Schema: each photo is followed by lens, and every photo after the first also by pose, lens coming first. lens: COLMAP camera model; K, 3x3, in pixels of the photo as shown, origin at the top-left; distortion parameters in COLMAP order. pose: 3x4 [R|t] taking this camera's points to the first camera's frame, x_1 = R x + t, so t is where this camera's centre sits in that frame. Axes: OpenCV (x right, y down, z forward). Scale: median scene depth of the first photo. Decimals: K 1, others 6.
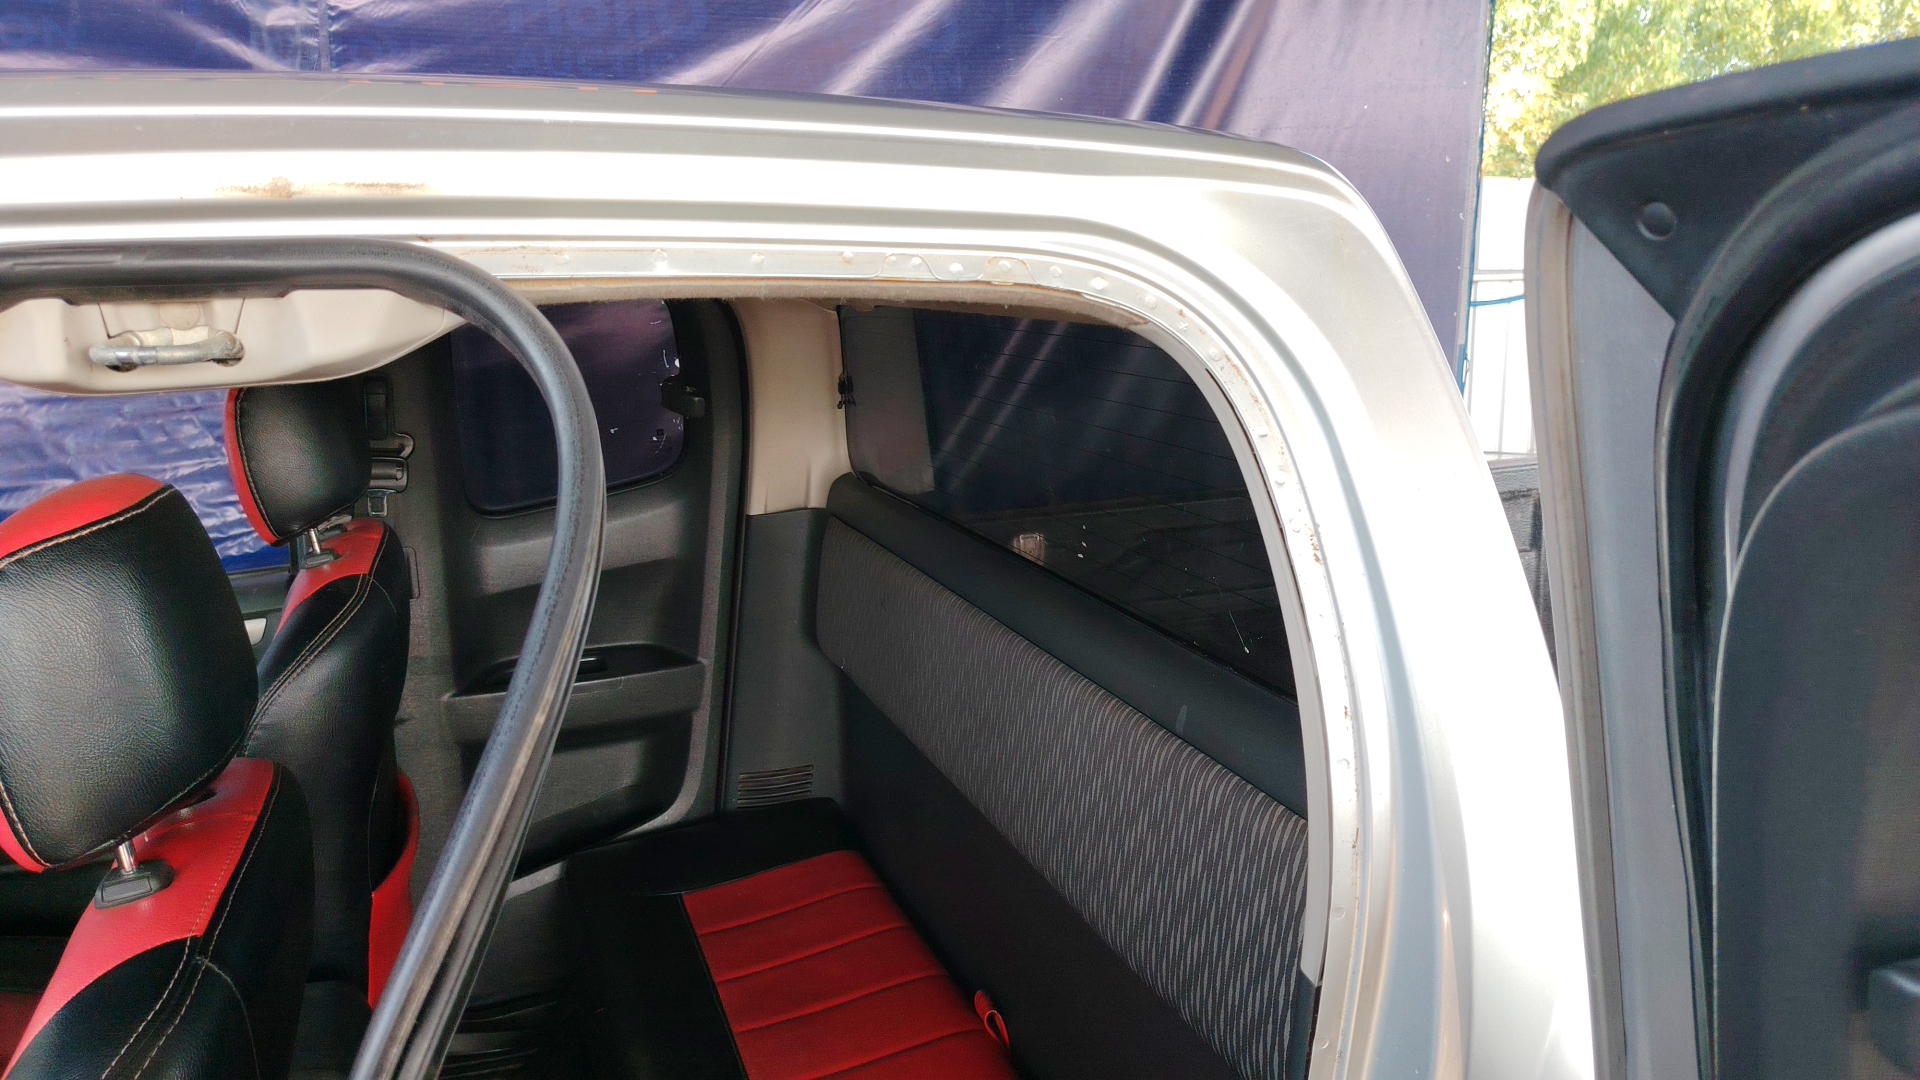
lens RADIAL K [[1344.6, 0, 960.0], [0, 1344.6, 540.0], [0, 0, 1]] dist [0.067774, -0.090325]
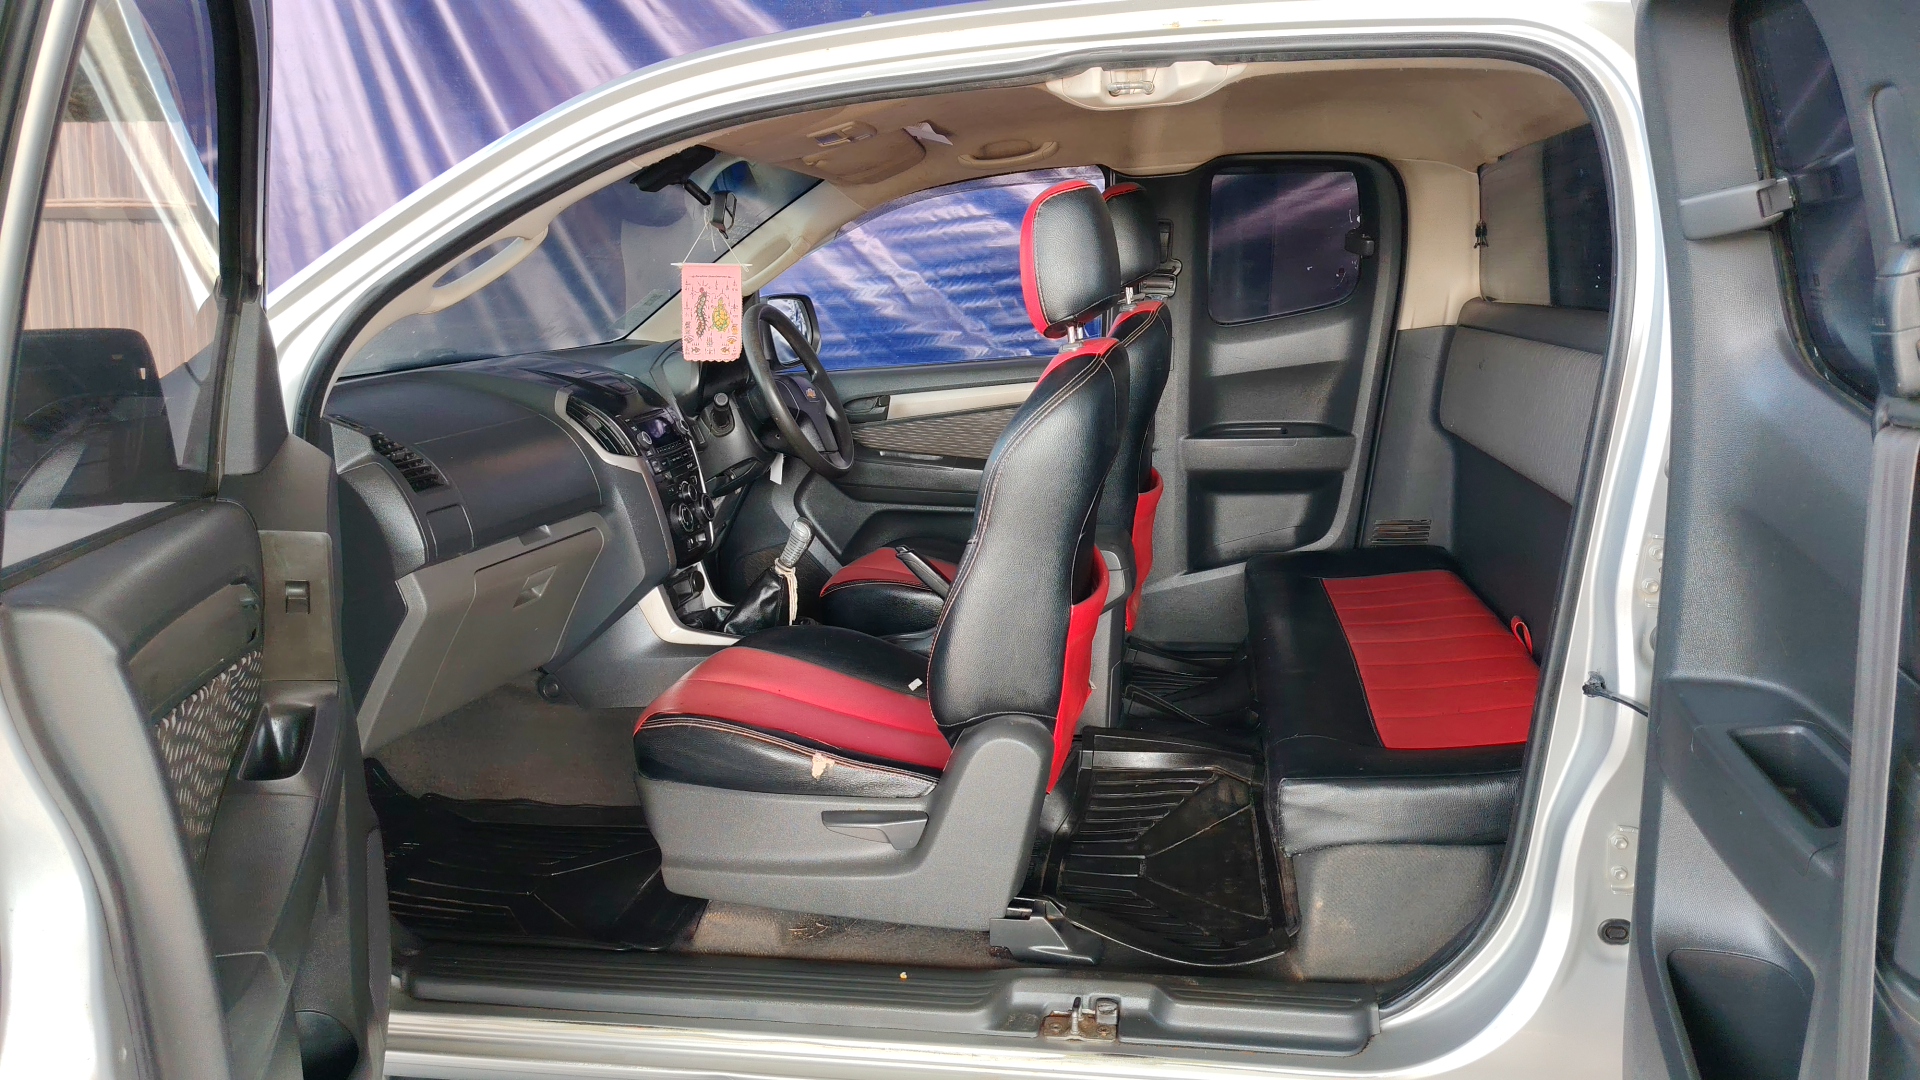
lens RADIAL K [[1344.6, 0, 960.0], [0, 1344.6, 540.0], [0, 0, 1]] dist [0.067774, -0.090325]
pose [[0.866385, 0.093522, -0.490541, 0.158819], [-0.094695, 0.995252, 0.022497, 0.212716], [0.490316, 0.026961, 0.871128, -0.441174]]
